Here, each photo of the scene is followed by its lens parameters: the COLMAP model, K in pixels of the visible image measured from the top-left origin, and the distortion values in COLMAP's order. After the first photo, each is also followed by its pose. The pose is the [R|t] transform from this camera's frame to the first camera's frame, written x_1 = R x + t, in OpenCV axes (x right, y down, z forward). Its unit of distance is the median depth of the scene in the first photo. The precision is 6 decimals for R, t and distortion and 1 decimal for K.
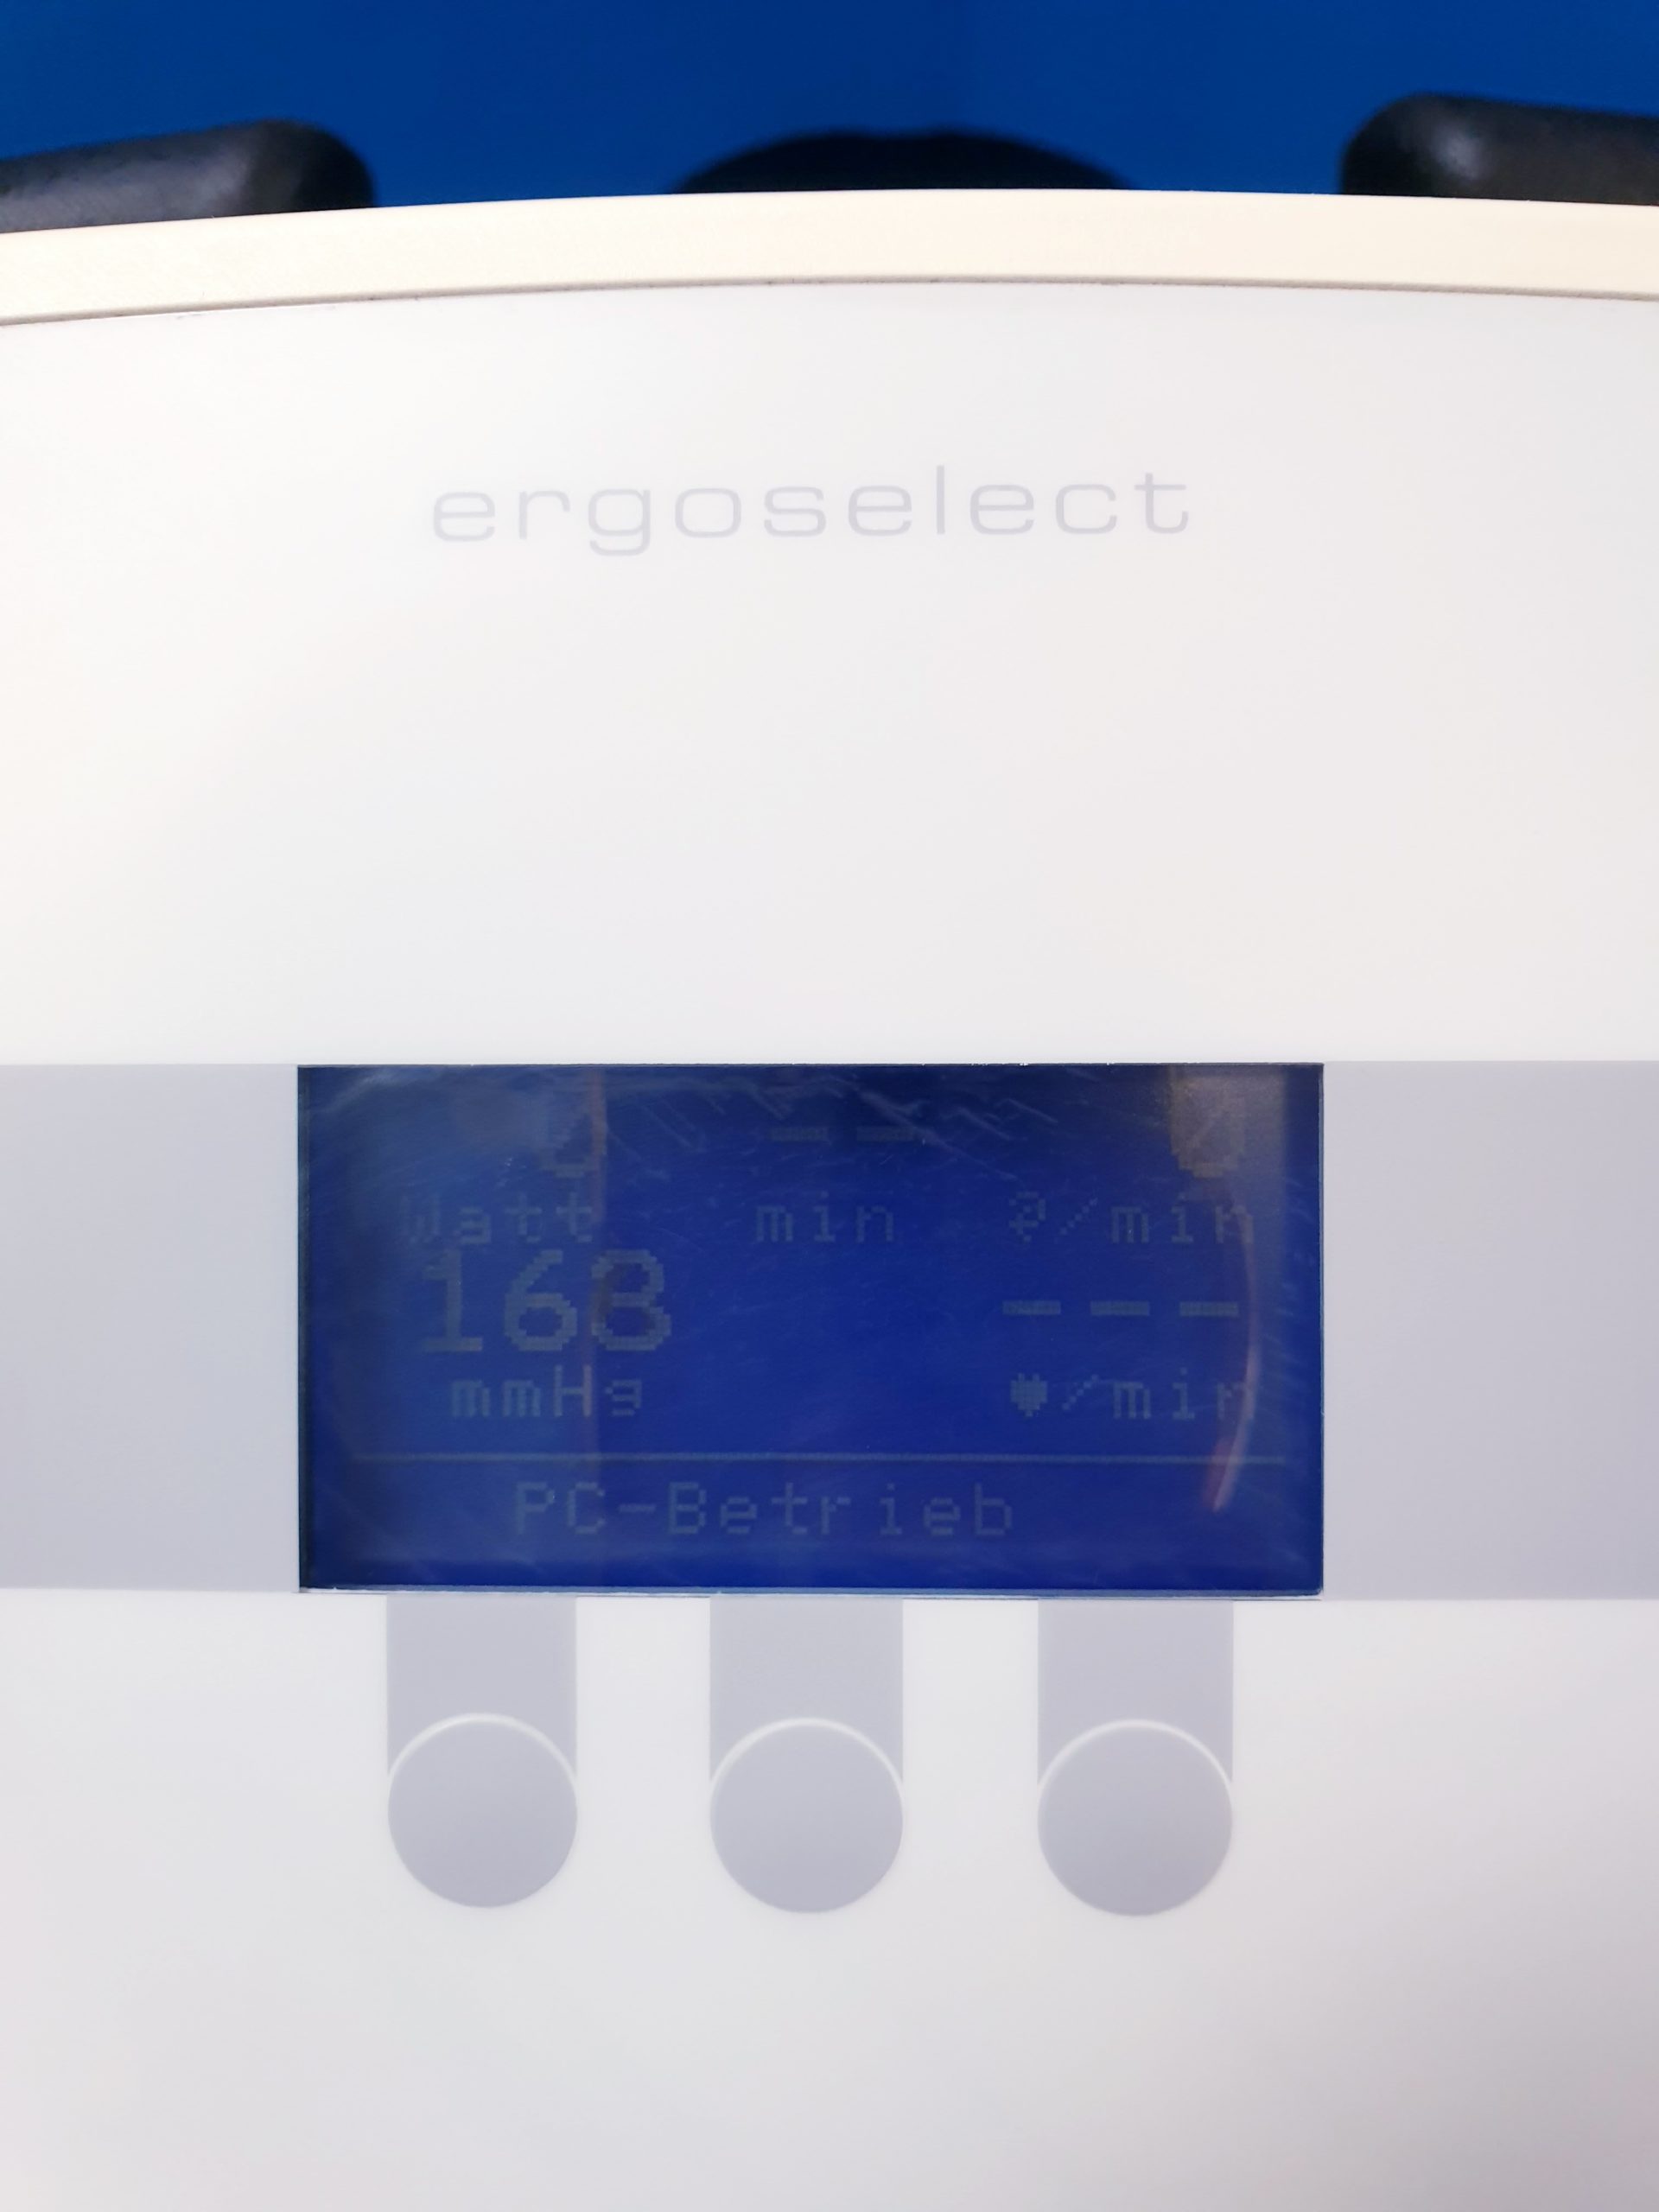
lens RADIAL K [[1796.6, 0, 838.9], [0, 1796.6, 1089.2], [0, 0, 1]] dist [-0.049464, 0.043954]
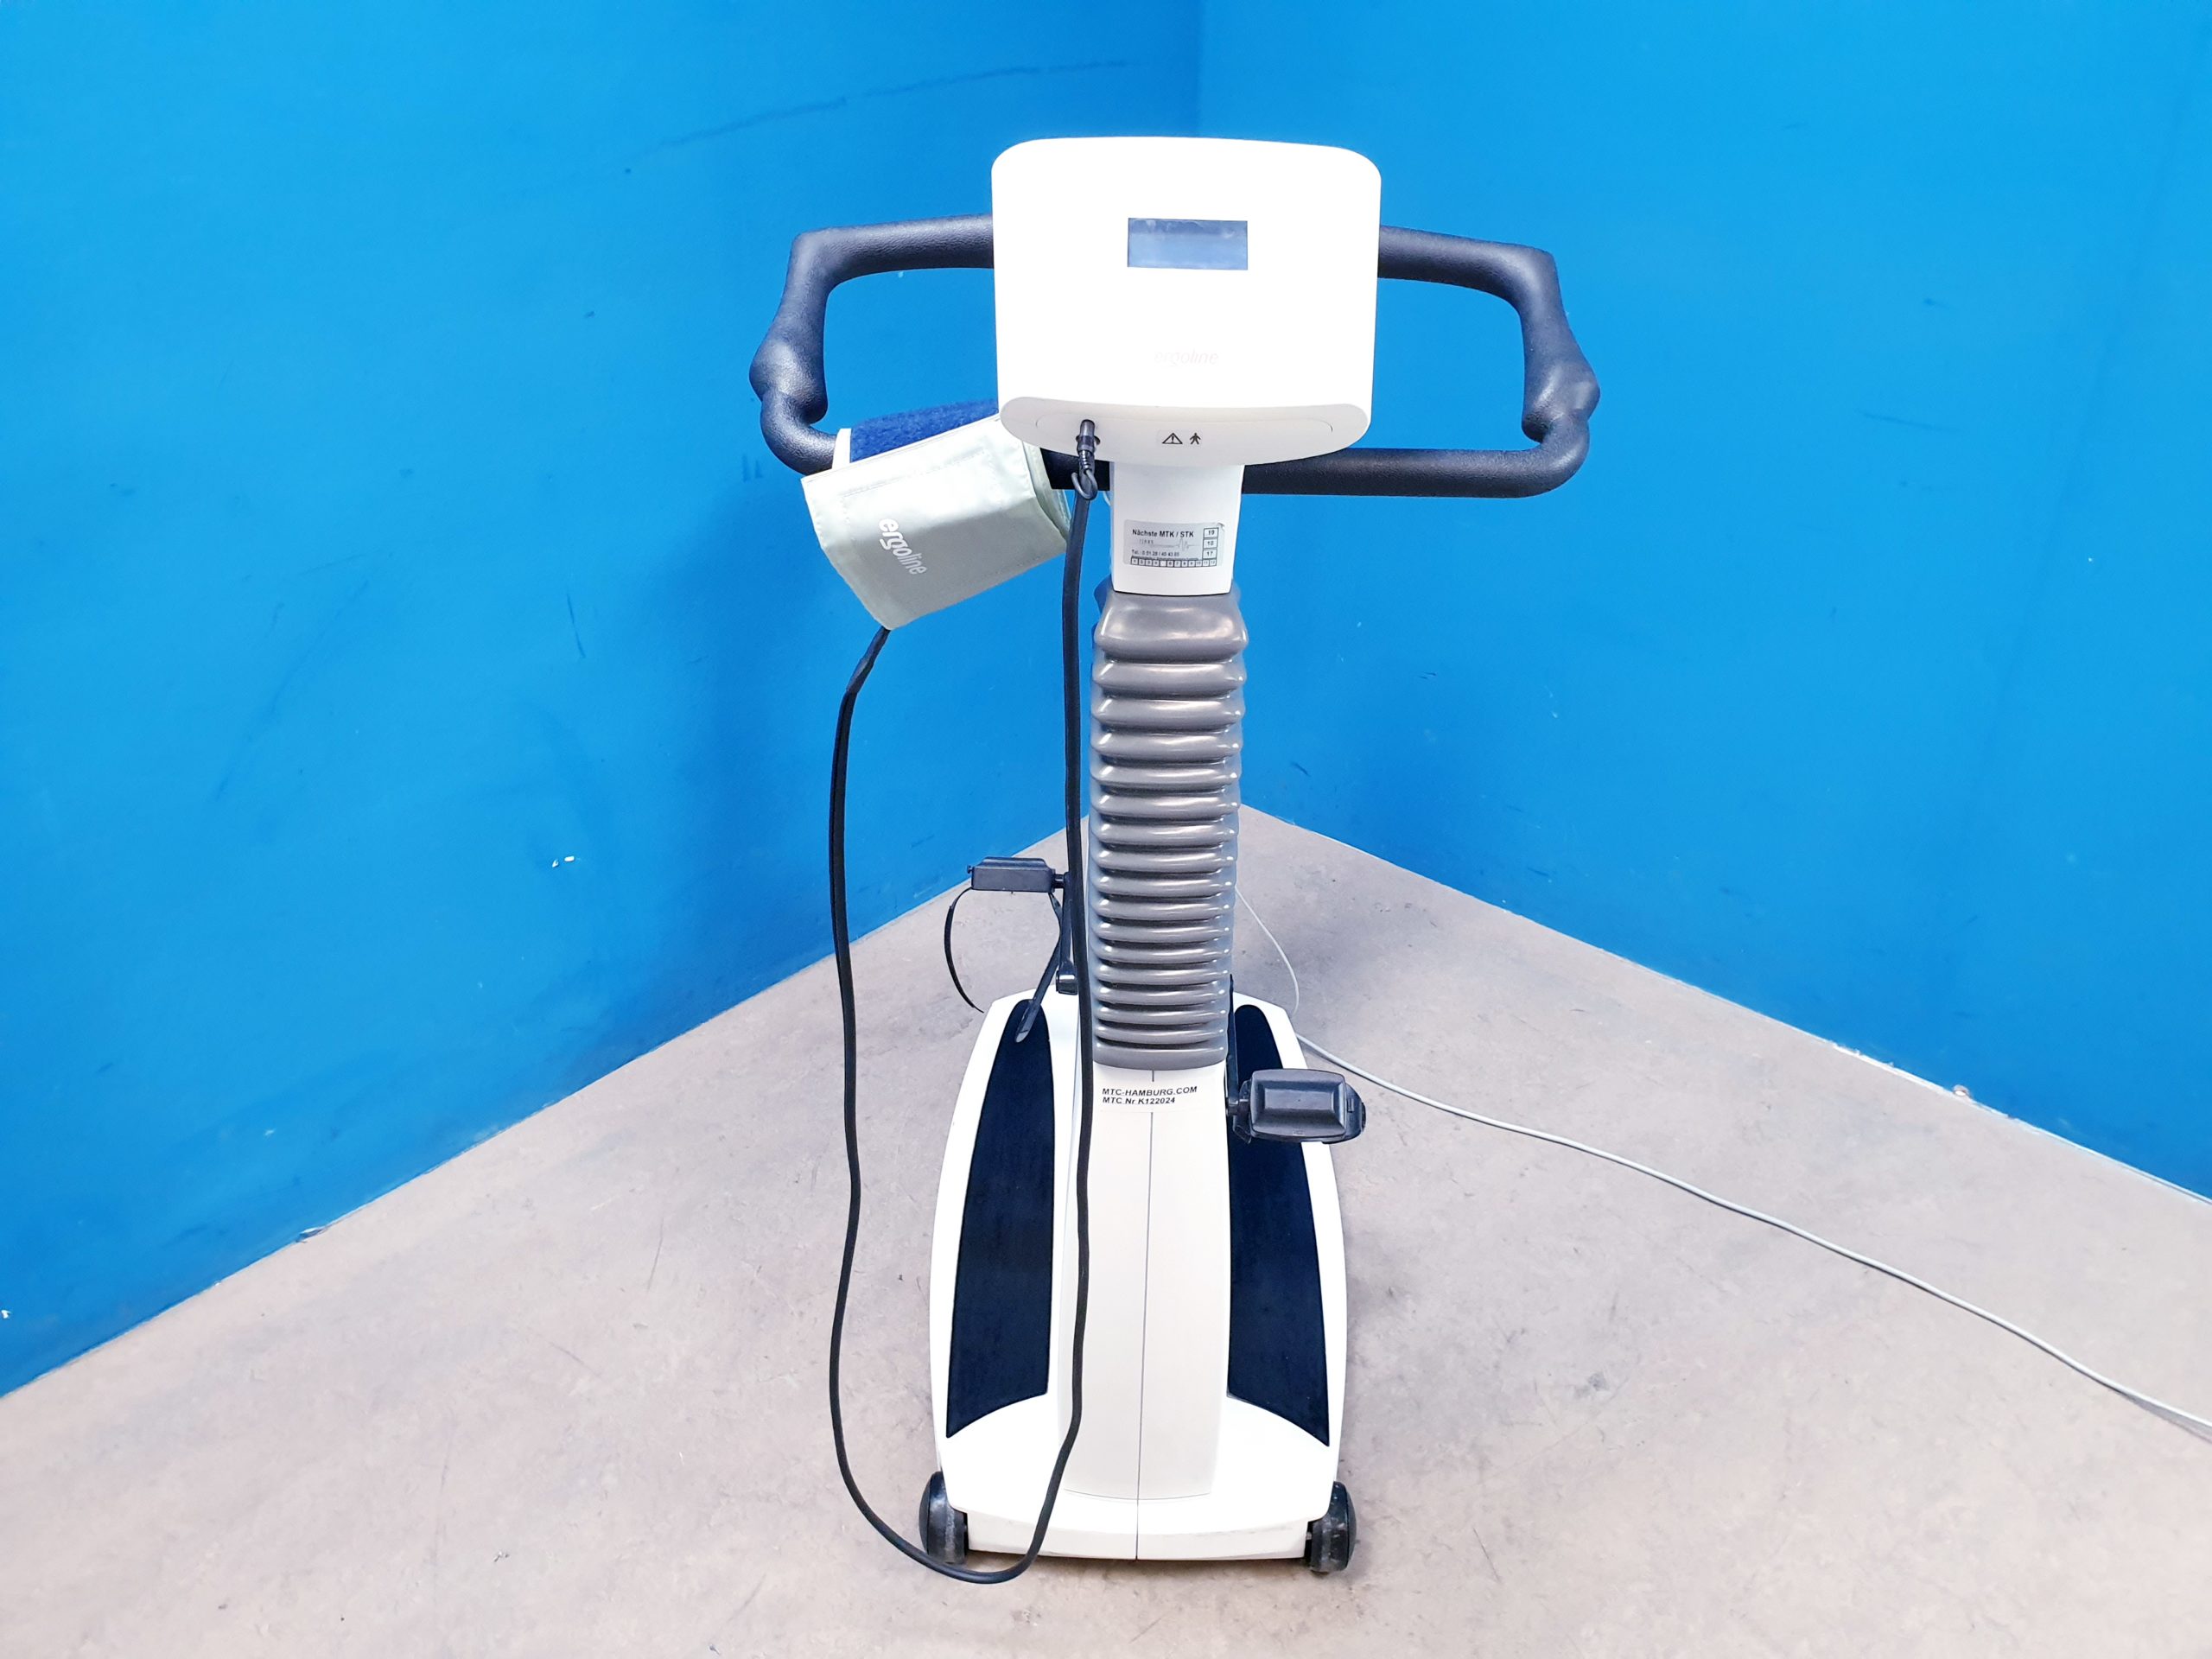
lens RADIAL K [[1796.6, 0, 1106.8], [0, 1796.6, 822.7], [0, 0, 1]] dist [-0.049464, 0.043954]
pose [[0.998860, 0.038882, 0.027700, -0.530768], [-0.026593, 0.935035, -0.353556, 5.734053], [-0.039647, 0.352416, 0.935003, -5.965327]]
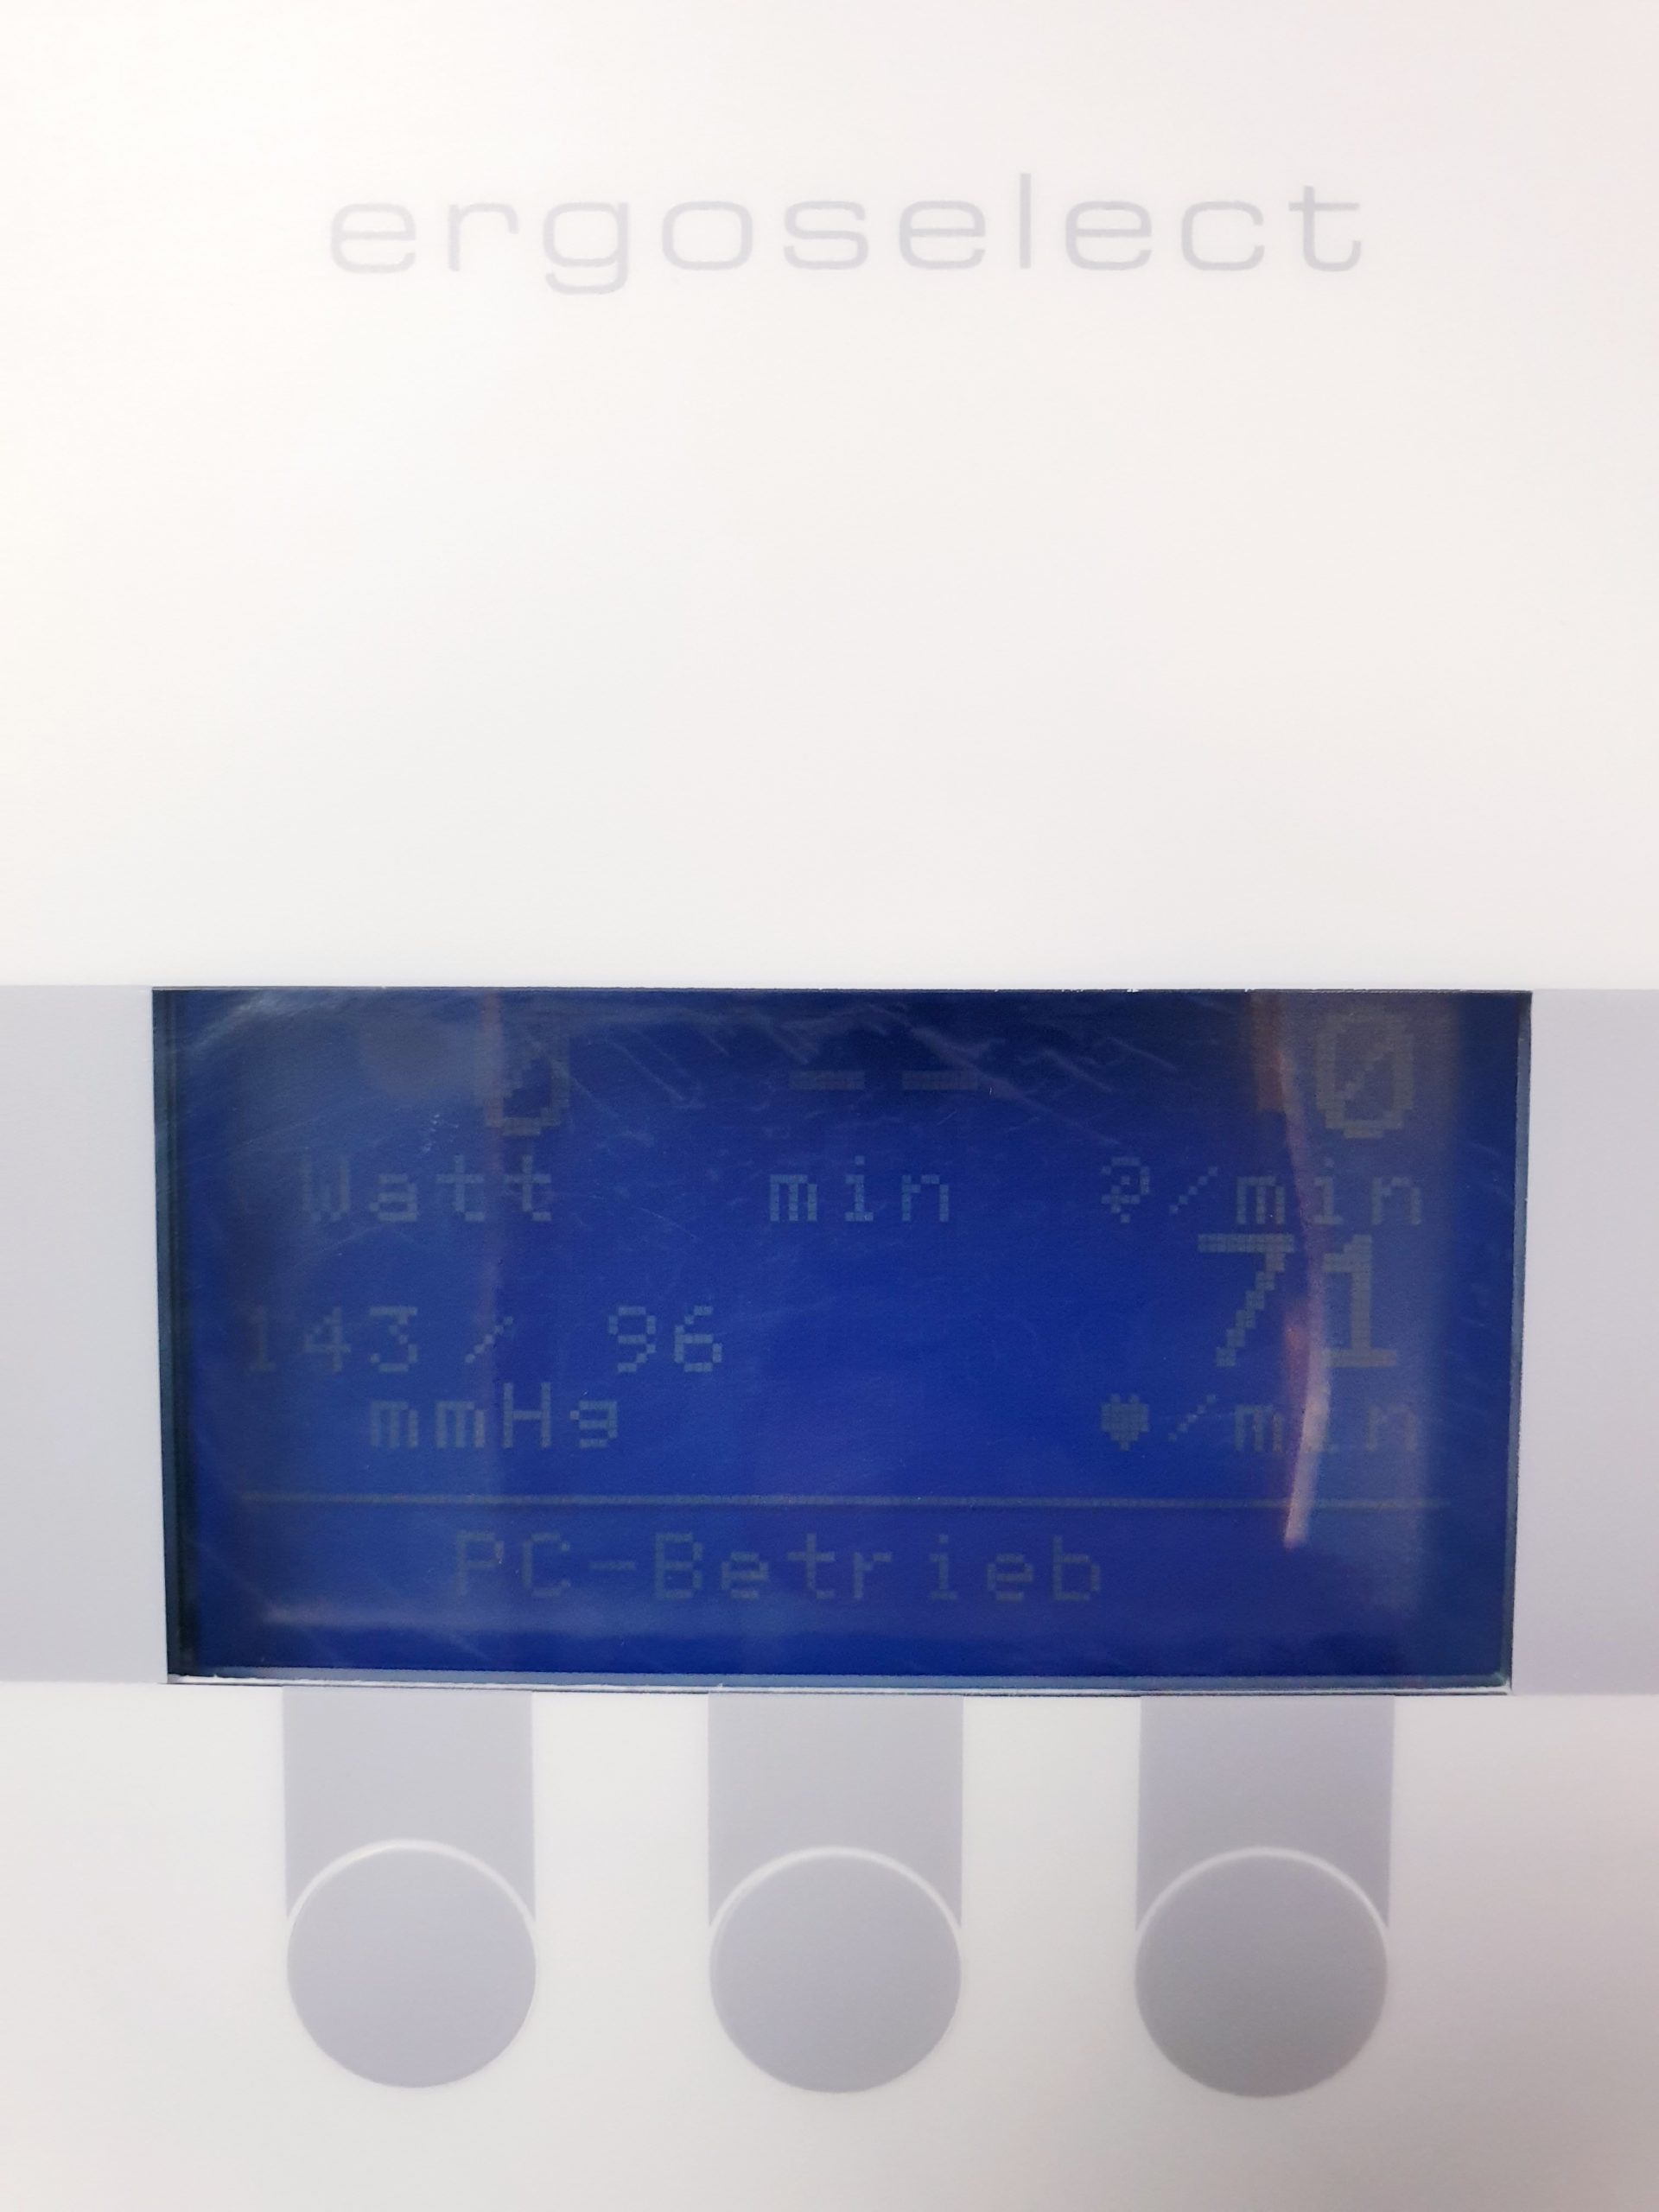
lens RADIAL K [[1796.6, 0, 860.6], [0, 1796.6, 1069.8], [0, 0, 1]] dist [-0.049464, 0.043954]
pose [[0.999833, 0.004145, 0.017772, -0.021903], [-0.004964, 0.998915, 0.046309, -0.014884], [-0.017561, -0.046389, 0.998769, 0.253515]]
